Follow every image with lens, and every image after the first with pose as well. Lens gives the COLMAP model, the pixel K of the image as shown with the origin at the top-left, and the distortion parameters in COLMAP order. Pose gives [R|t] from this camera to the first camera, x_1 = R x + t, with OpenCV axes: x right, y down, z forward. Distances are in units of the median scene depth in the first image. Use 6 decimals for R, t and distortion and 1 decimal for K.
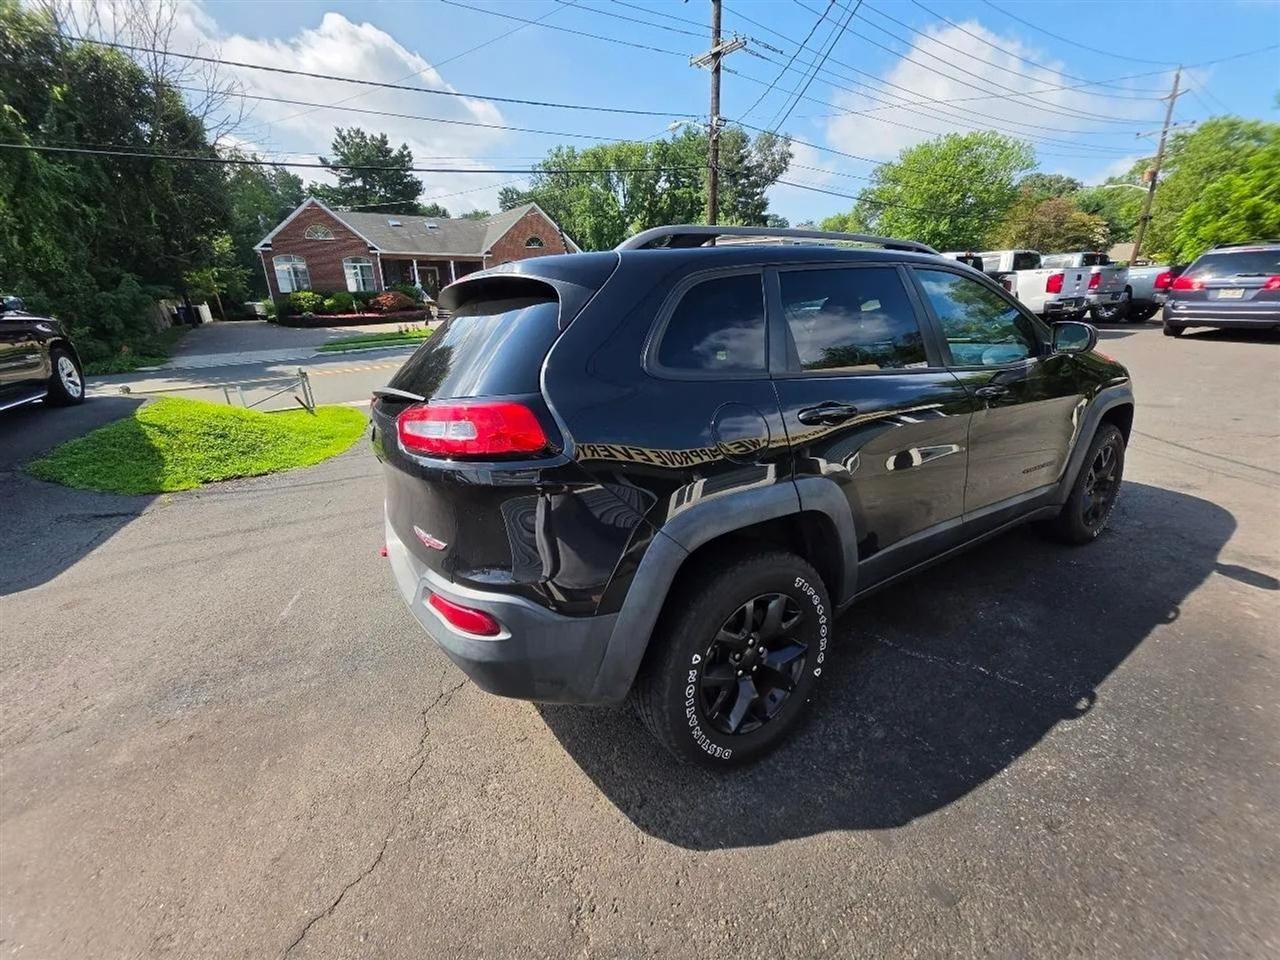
lens RADIAL K [[509.4, 0, 638.5], [0, 509.4, 480.3], [0, 0, 1]] dist [0.001886, -0.000409]
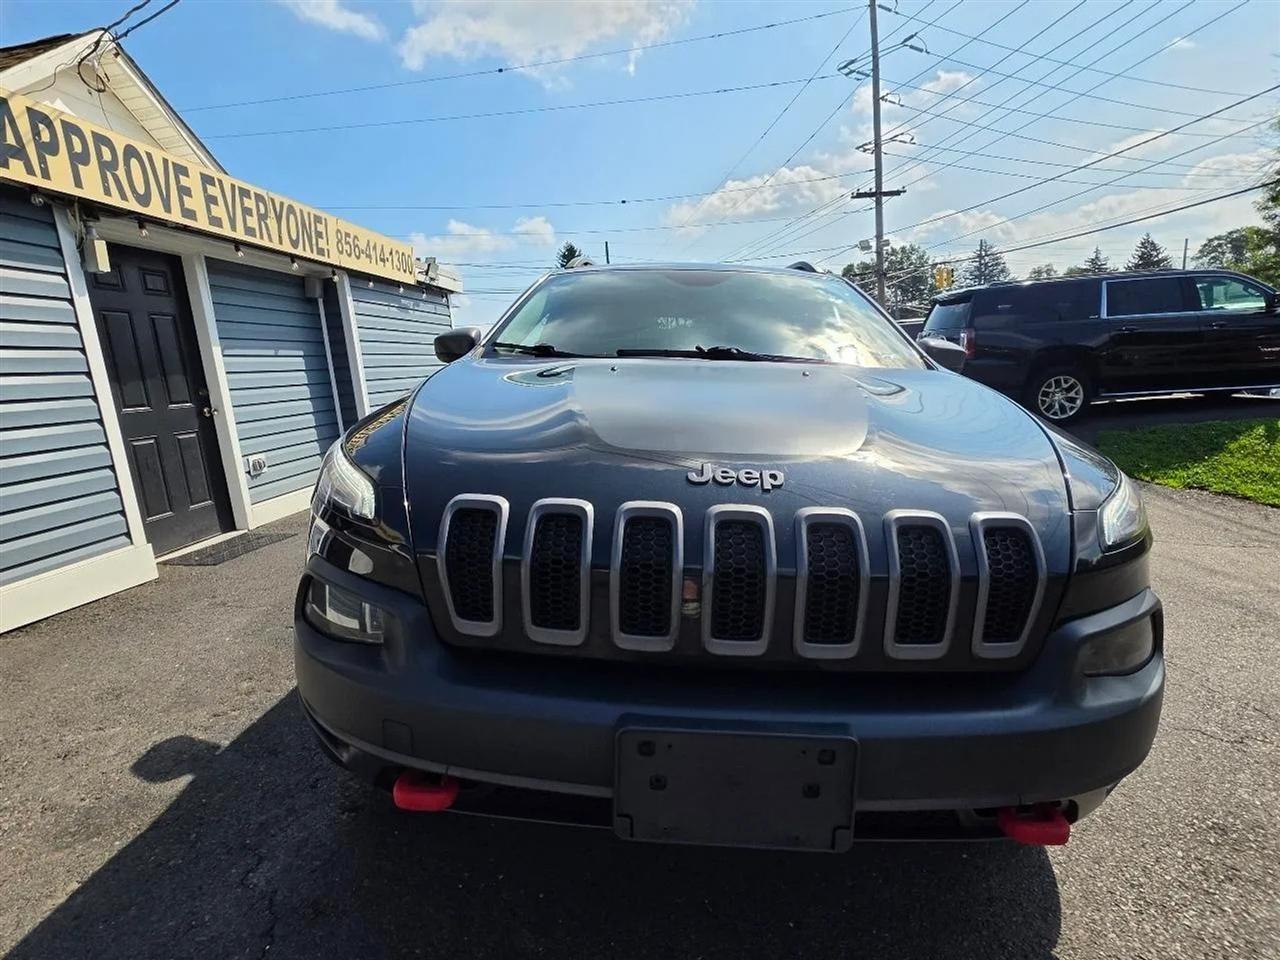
lens RADIAL K [[636.7, 0, 647.7], [0, 636.7, 478.4], [0, 0, 1]] dist [-0.002283, 0.002987]
pose [[-0.562650, 0.190048, -0.804554, 0.201021], [-0.218581, 0.904383, 0.366489, -0.068694], [0.797275, 0.382065, -0.467310, 0.233939]]
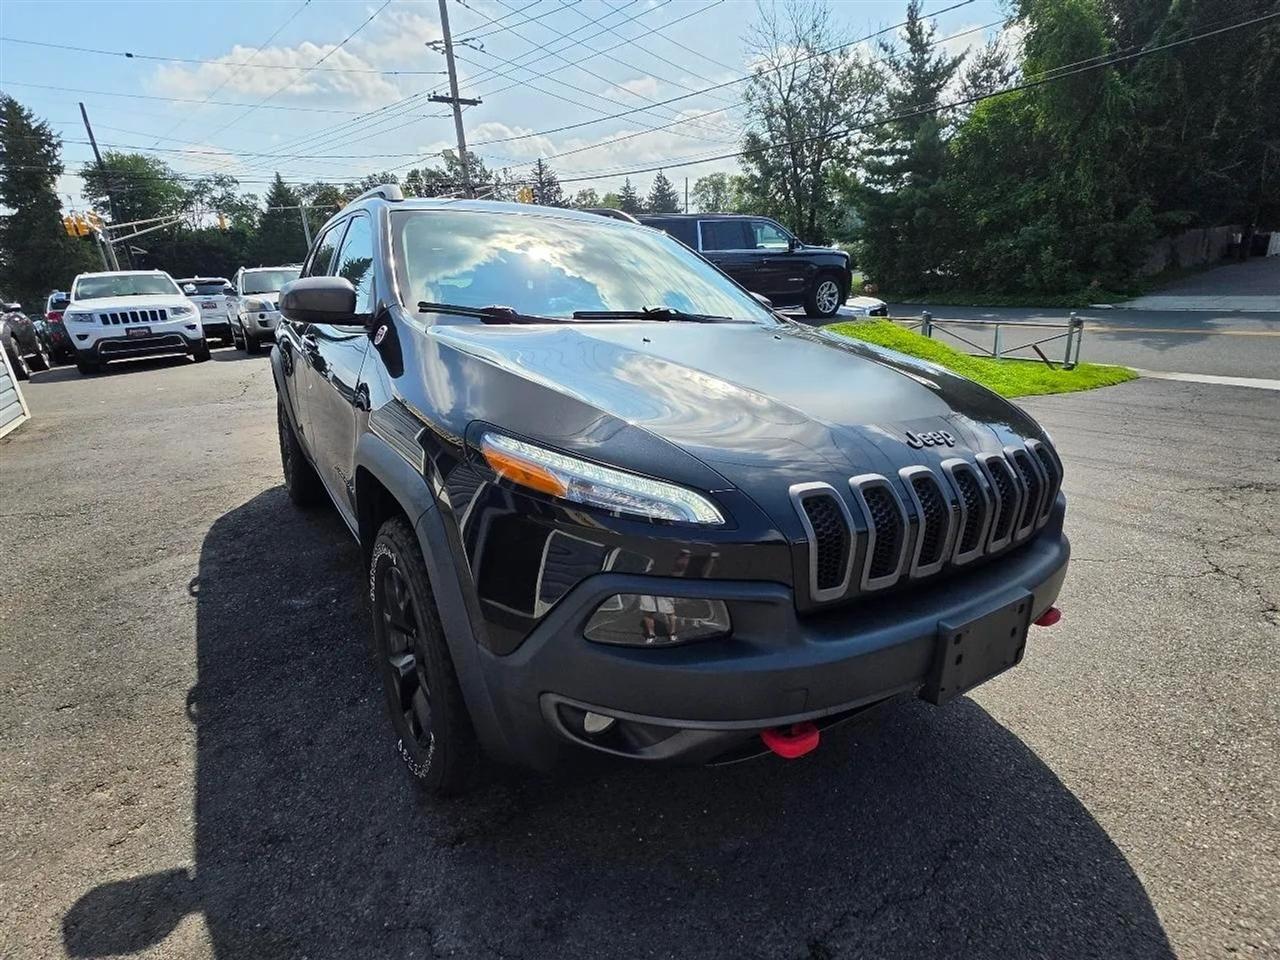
lens RADIAL K [[636.7, 0, 635.9], [0, 636.7, 479.4], [0, 0, 1]] dist [-0.002283, 0.002987]
pose [[0.019580, 0.341099, -0.939824, 0.223112], [-0.302806, 0.897878, 0.319567, -0.059492], [0.952851, 0.278327, 0.120867, 0.174876]]
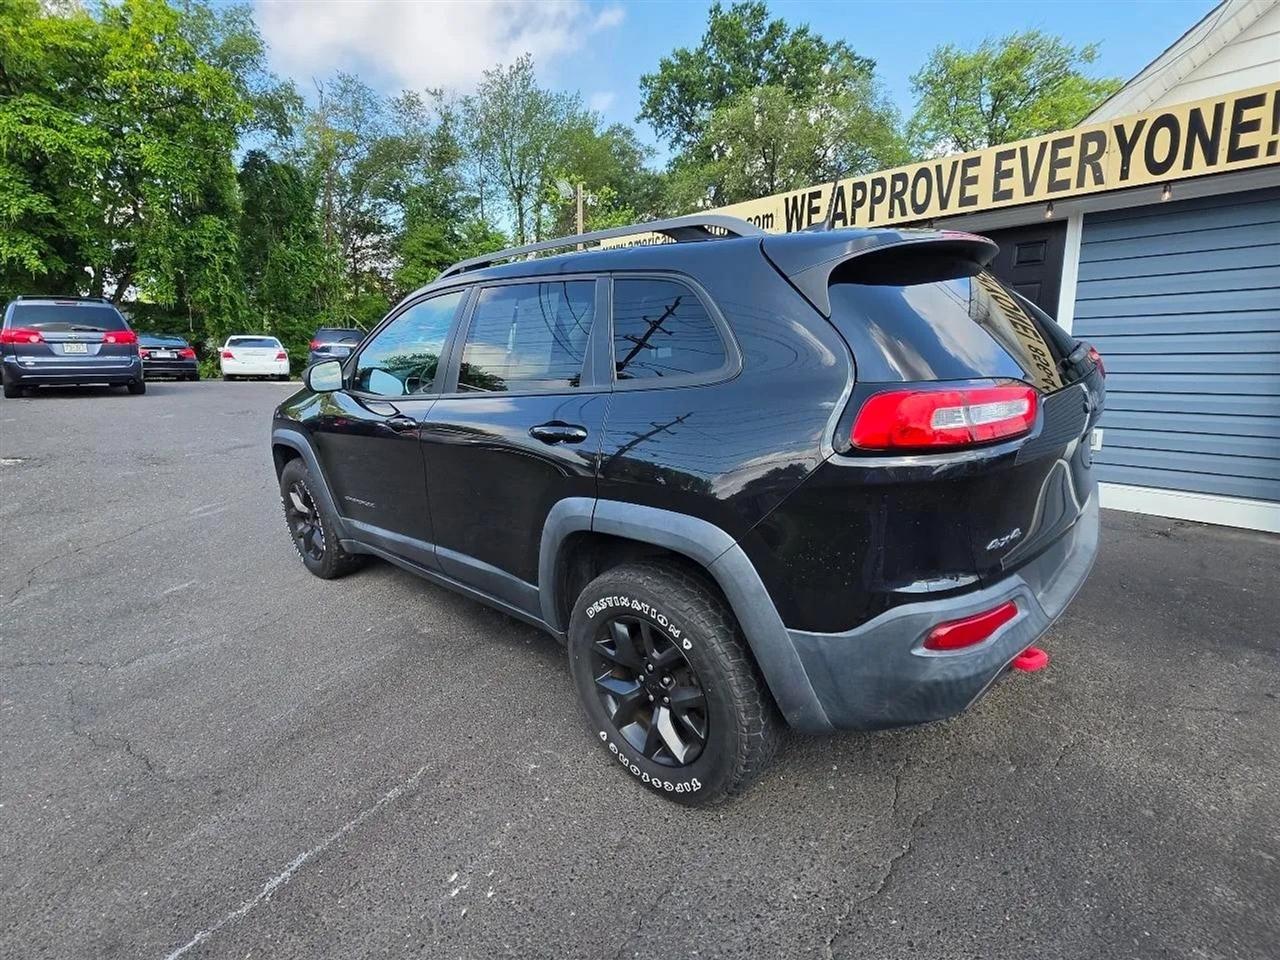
lens RADIAL K [[636.7, 0, 643.0], [0, 636.7, 481.0], [0, 0, 1]] dist [-0.002283, 0.002987]
pose [[-0.244664, -0.176730, 0.953366, -0.129580], [0.341347, 0.904604, 0.255291, -0.044412], [-0.907536, 0.387889, -0.160998, 0.170996]]
